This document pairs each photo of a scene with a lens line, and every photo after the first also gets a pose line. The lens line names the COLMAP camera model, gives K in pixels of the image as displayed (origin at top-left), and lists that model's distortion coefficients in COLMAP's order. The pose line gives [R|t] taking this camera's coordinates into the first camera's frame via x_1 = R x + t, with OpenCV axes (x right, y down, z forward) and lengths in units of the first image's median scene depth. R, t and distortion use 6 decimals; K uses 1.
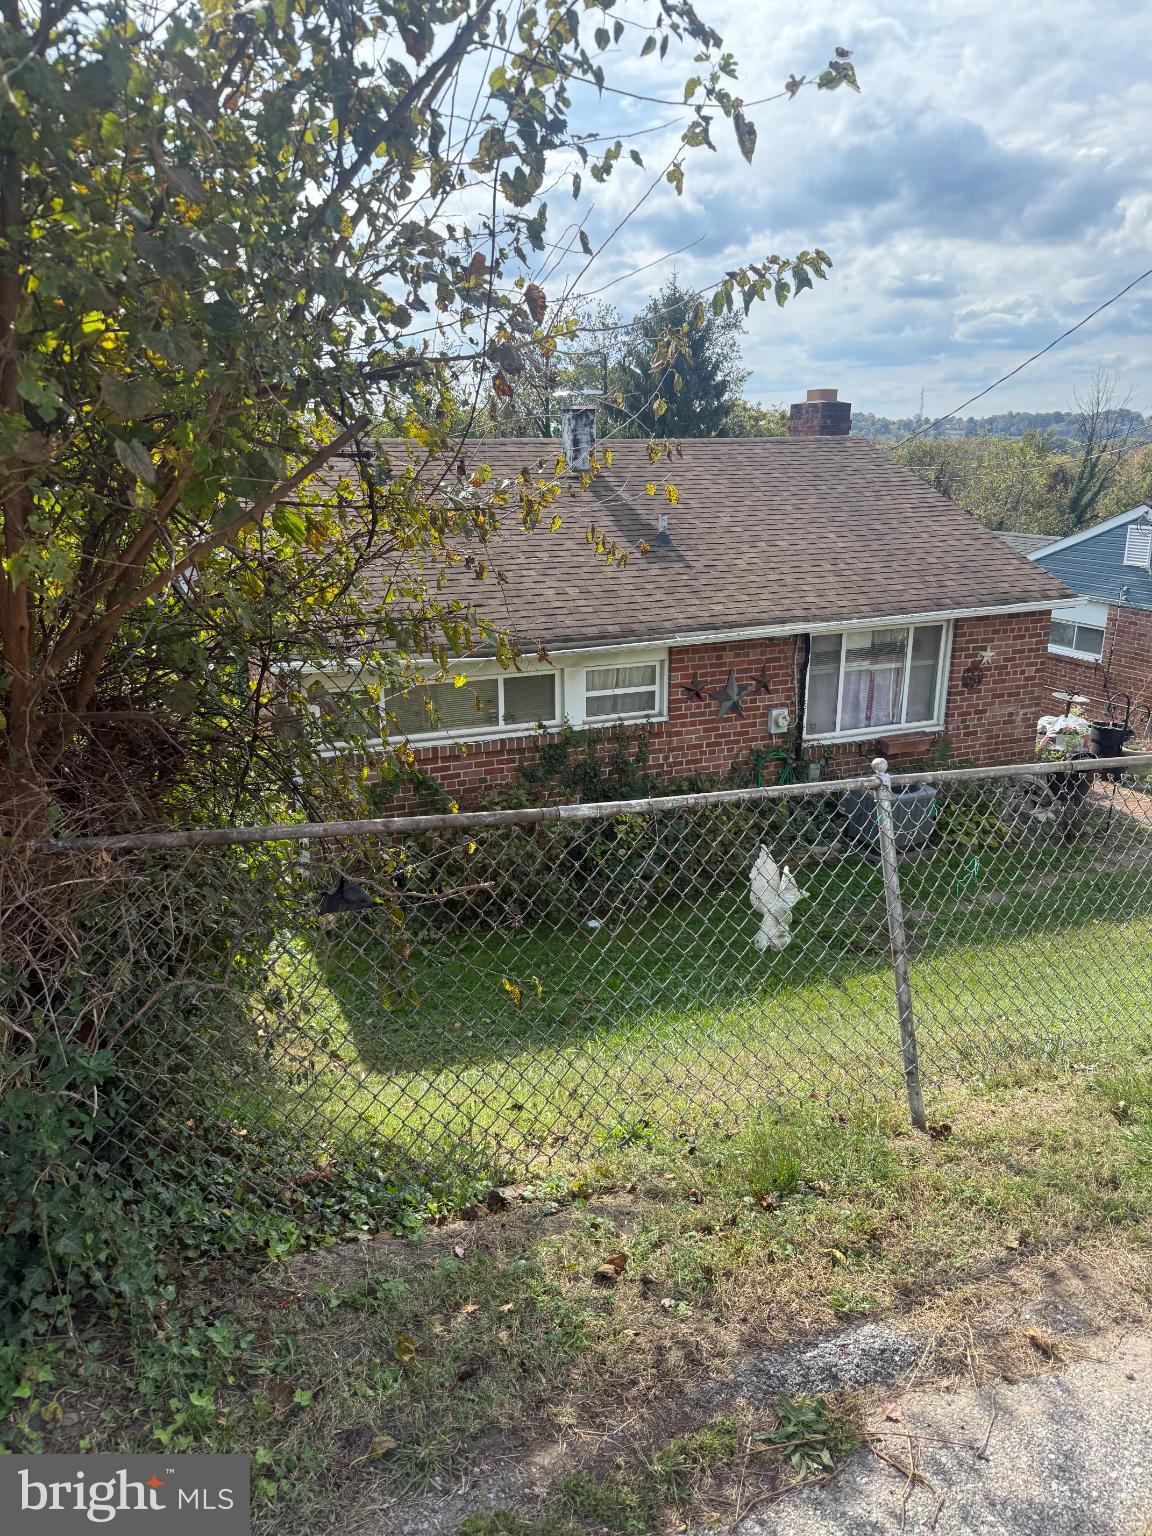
lens RADIAL K [[1087.9, 0, 572.0], [0, 1087.9, 760.8], [0, 0, 1]] dist [0.008623, 0.000366]
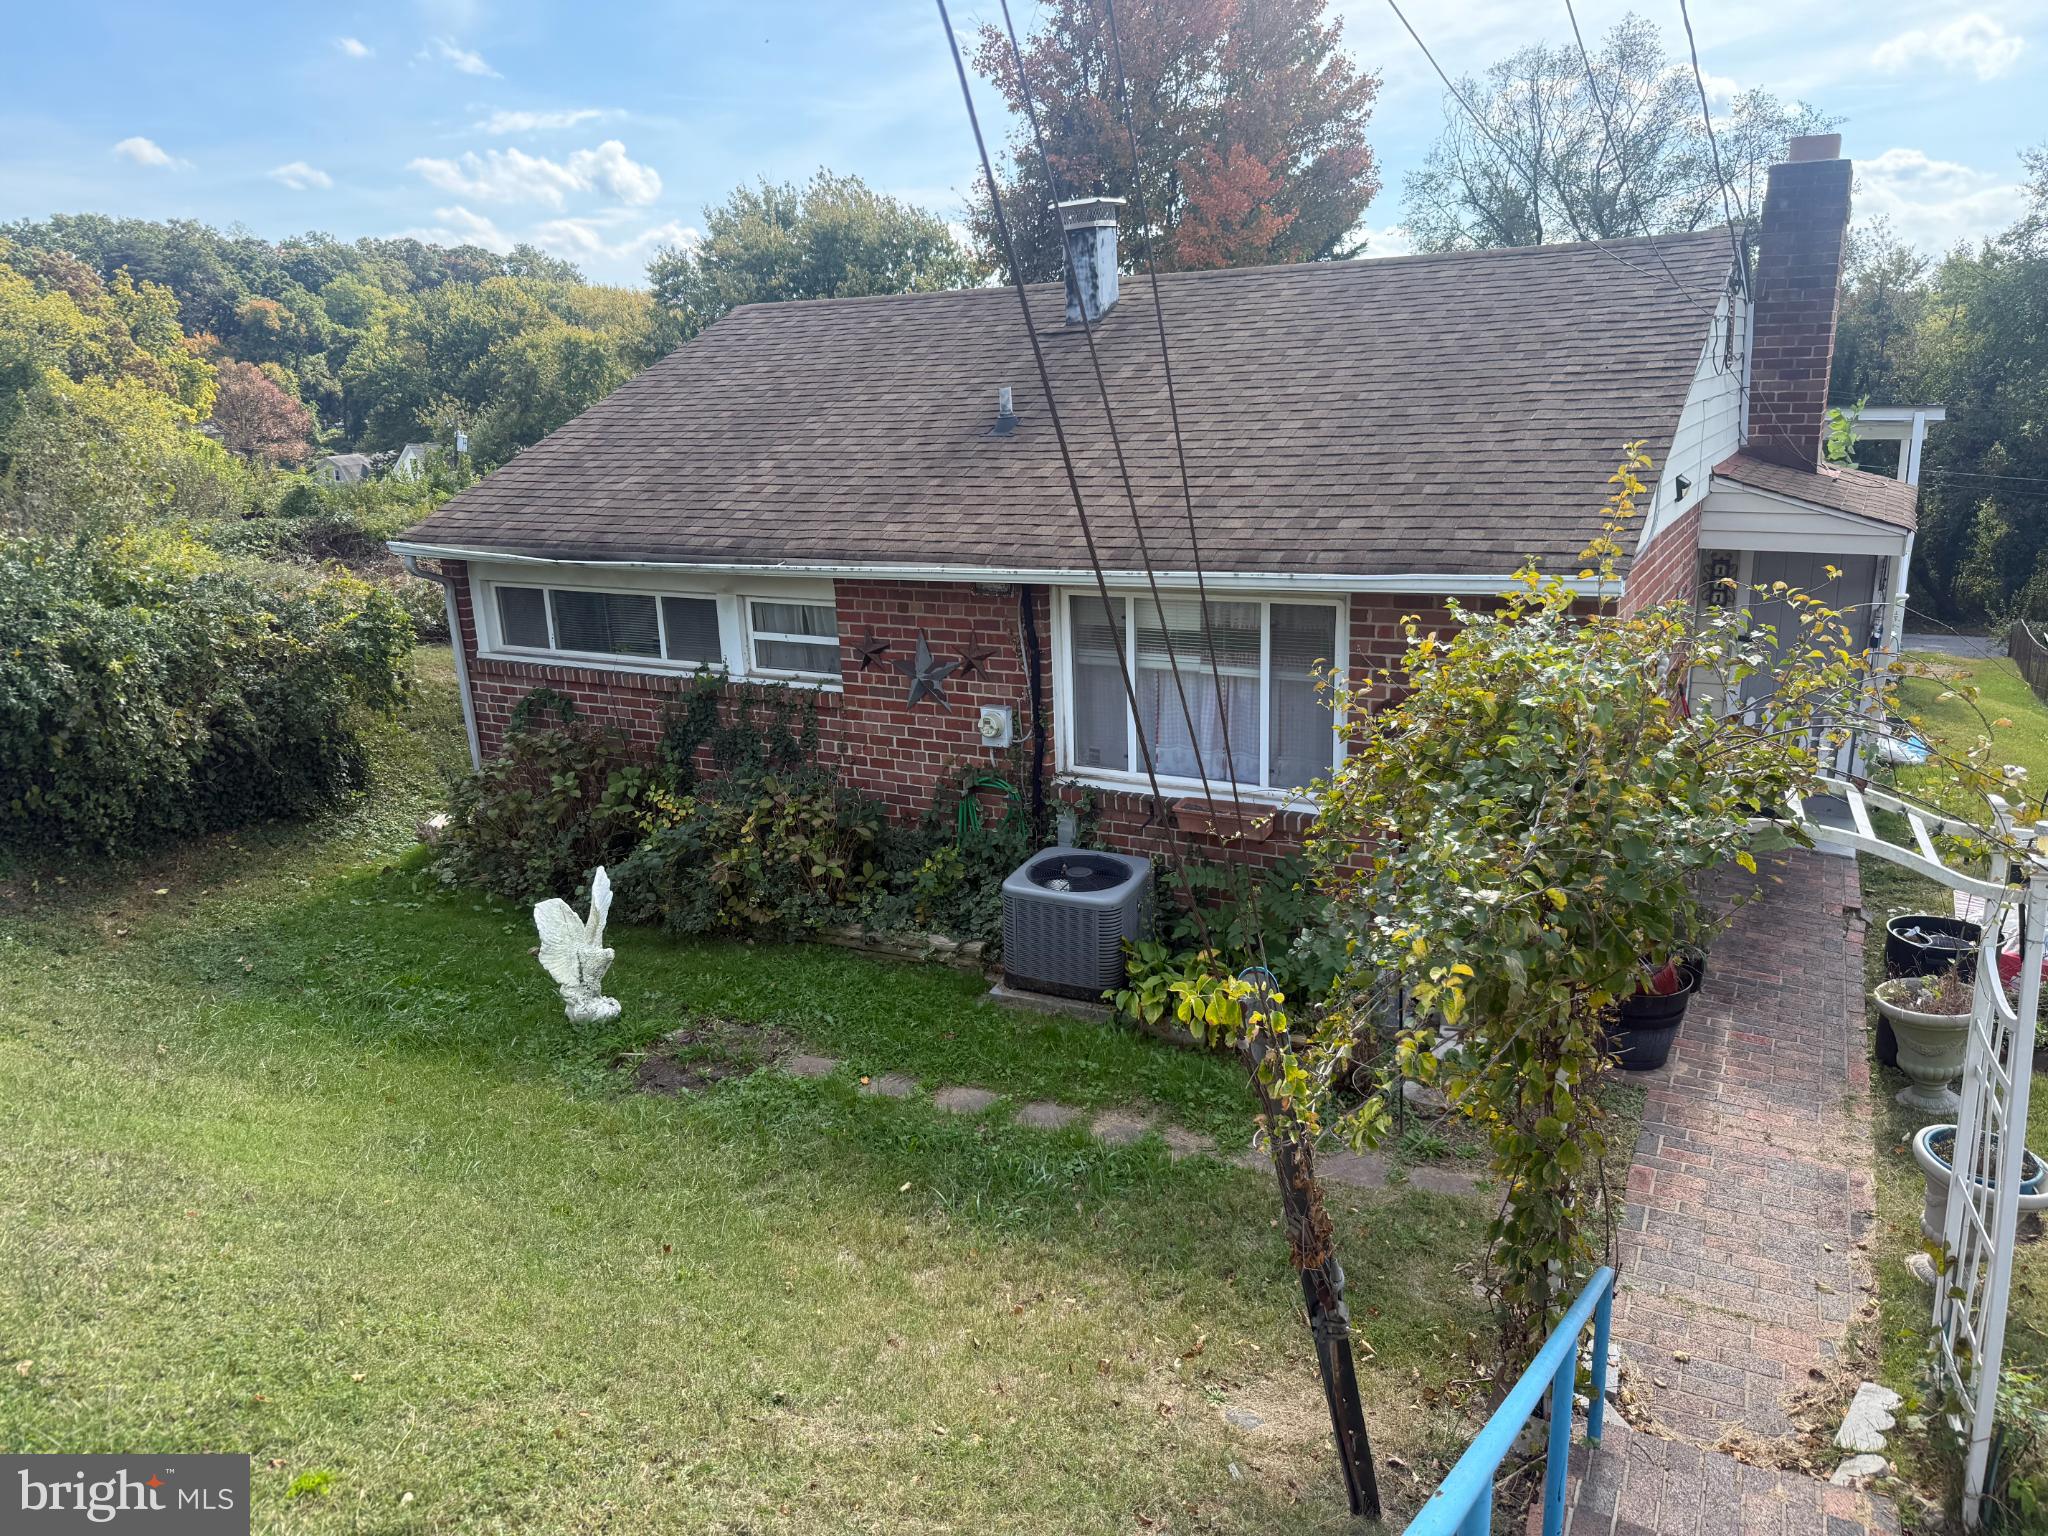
lens RADIAL K [[1450.5, 0, 1021.6], [0, 1450.5, 776.9], [0, 0, 1]] dist [0.008623, 0.000366]
pose [[0.608392, 0.198284, -0.768467, 0.843471], [-0.181395, 0.977397, 0.108584, -0.102304], [0.772628, 0.073334, 0.630609, 0.525879]]
